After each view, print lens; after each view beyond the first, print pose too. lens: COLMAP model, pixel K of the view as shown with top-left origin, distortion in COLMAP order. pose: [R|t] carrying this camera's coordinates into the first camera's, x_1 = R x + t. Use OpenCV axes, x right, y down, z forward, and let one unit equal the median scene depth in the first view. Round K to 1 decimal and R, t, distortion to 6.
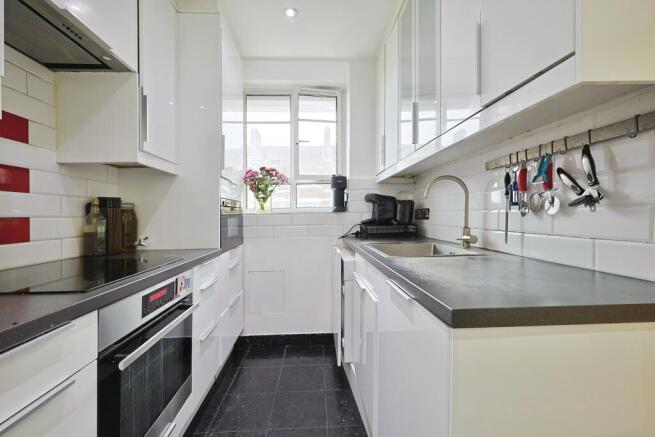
lens RADIAL K [[277.6, 0, 327.5], [0, 277.6, 218.5], [0, 0, 1]] dist [-0.003145, -0.000601]
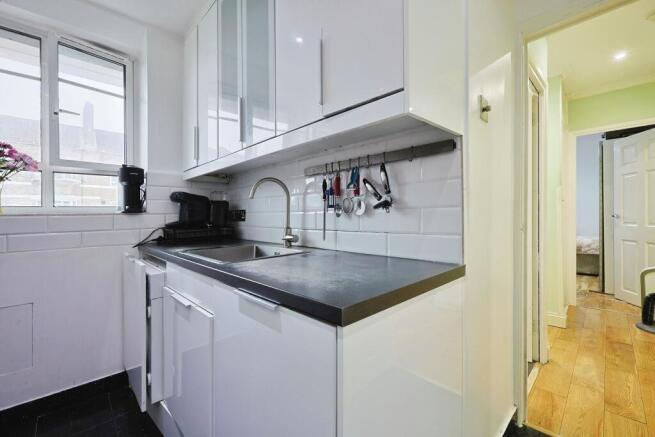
lens RADIAL K [[277.6, 0, 327.5], [0, 277.6, 218.5], [0, 0, 1]] dist [-0.003145, -0.000601]
pose [[0.761889, -0.006146, 0.647678, -0.075399], [0.011989, 0.999917, -0.004614, 0.002896], [-0.647596, 0.011281, 0.761900, 0.084594]]
